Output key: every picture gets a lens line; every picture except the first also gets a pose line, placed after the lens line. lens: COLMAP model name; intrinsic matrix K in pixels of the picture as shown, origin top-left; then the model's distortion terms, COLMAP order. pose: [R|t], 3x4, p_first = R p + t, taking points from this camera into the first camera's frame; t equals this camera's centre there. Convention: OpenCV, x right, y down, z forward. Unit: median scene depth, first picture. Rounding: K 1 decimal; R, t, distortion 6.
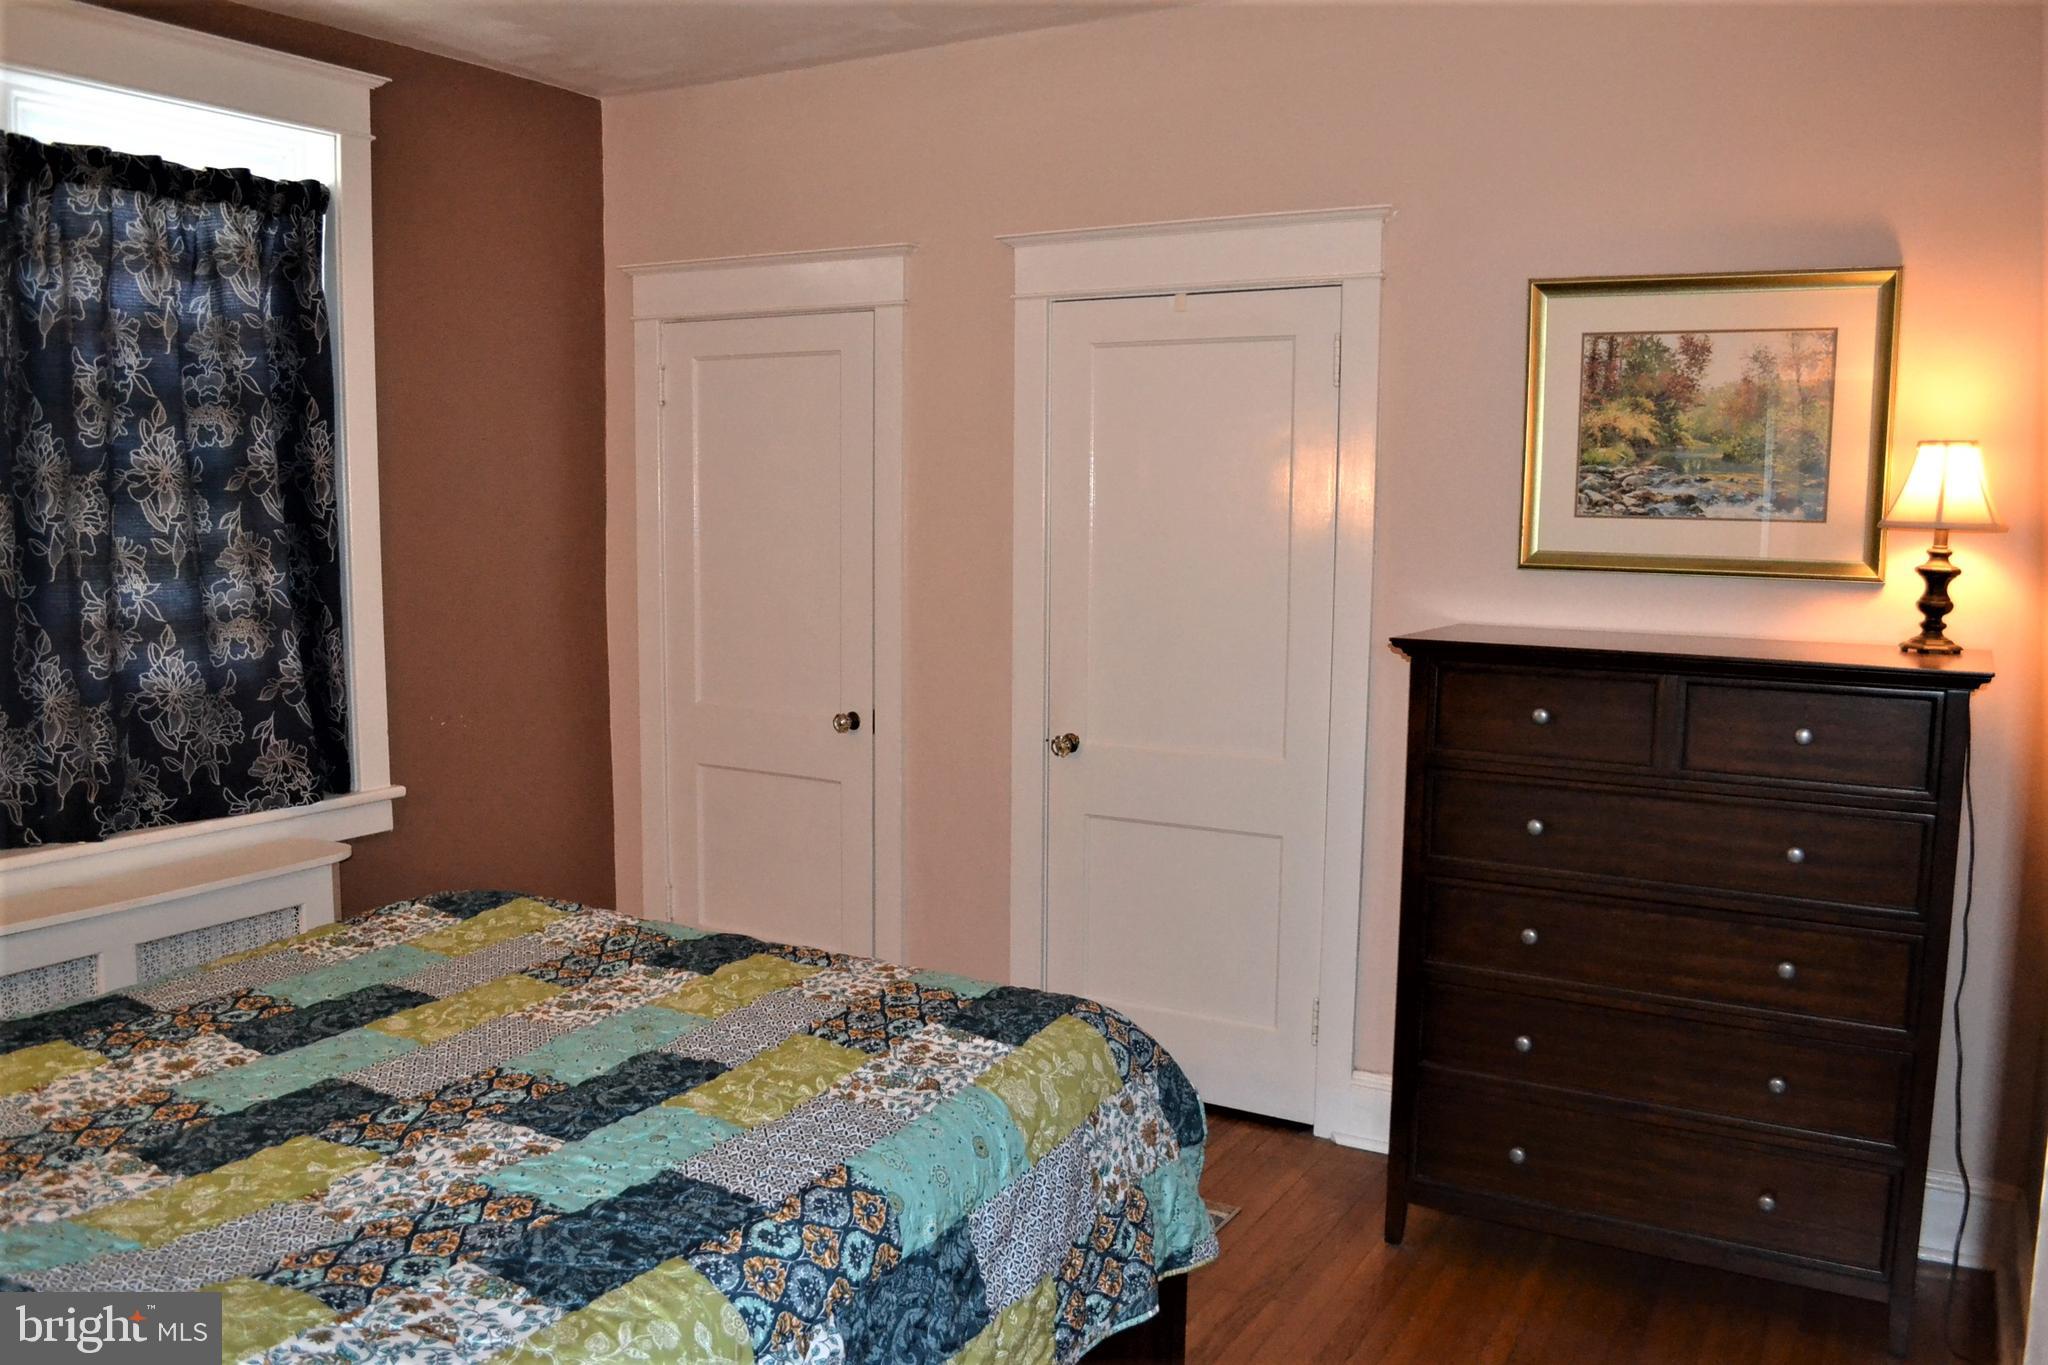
lens RADIAL K [[1637.9, 0, 1015.2], [0, 1637.9, 696.5], [0, 0, 1]] dist [-0.074243, -0.008259]
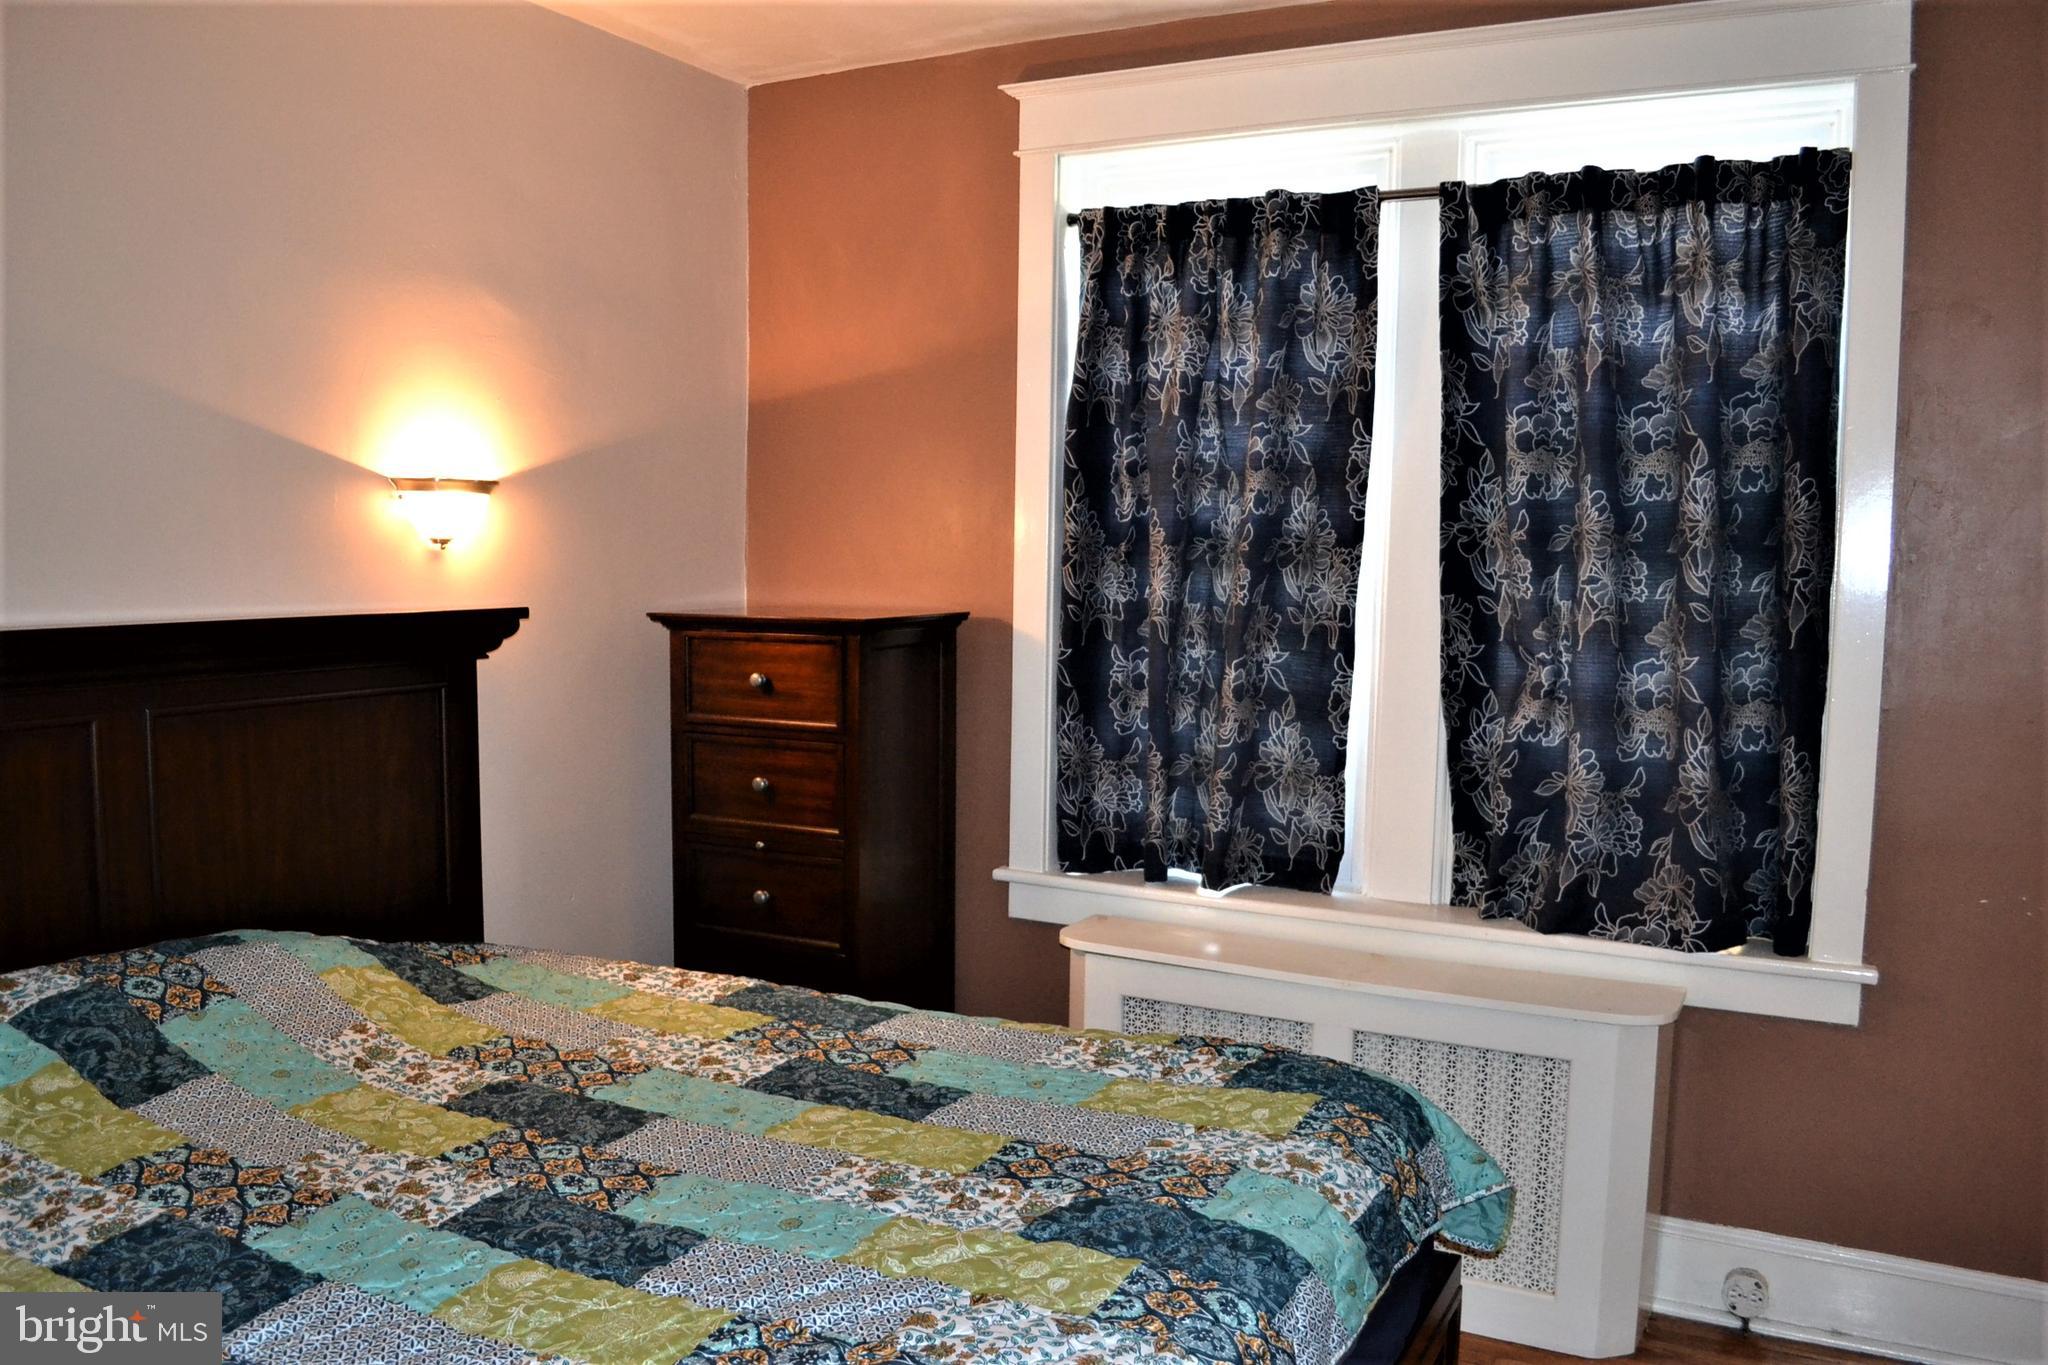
lens RADIAL K [[1637.9, 0, 1015.2], [0, 1637.9, 696.5], [0, 0, 1]] dist [-0.074243, -0.008259]
pose [[0.041861, 0.087011, -0.995328, 0.340919], [-0.135056, 0.987550, 0.080651, -0.079995], [0.989953, 0.131049, 0.053091, 0.659132]]
